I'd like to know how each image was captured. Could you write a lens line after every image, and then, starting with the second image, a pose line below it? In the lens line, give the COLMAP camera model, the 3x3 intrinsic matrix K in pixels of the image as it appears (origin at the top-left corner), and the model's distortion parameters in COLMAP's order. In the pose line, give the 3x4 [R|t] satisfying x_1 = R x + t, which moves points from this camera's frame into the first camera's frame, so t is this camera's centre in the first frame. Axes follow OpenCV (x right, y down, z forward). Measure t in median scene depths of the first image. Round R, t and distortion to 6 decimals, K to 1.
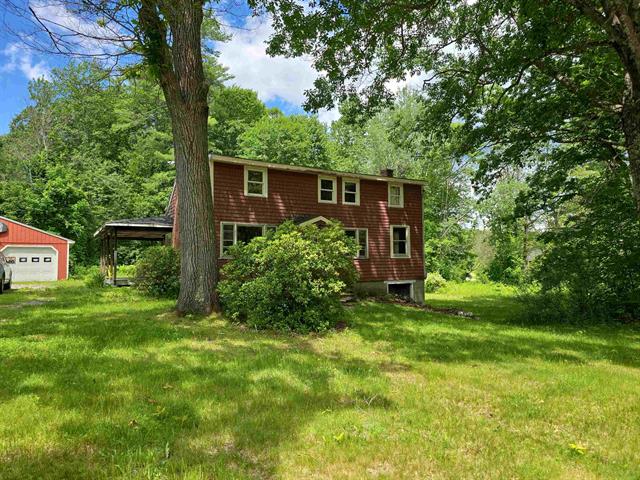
lens RADIAL K [[427.3, 0, 323.0], [0, 427.3, 240.5], [0, 0, 1]] dist [0.058088, -0.045148]
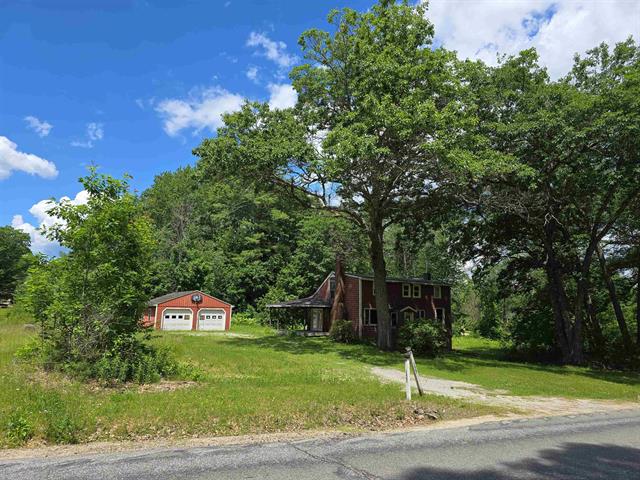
lens RADIAL K [[427.3, 0, 322.7], [0, 427.3, 237.6], [0, 0, 1]] dist [0.058088, -0.045148]
pose [[0.998657, 0.035732, 0.037513, -0.414882], [-0.031319, 0.993184, -0.112273, -0.113634], [-0.041269, 0.110947, 0.992969, -0.893730]]
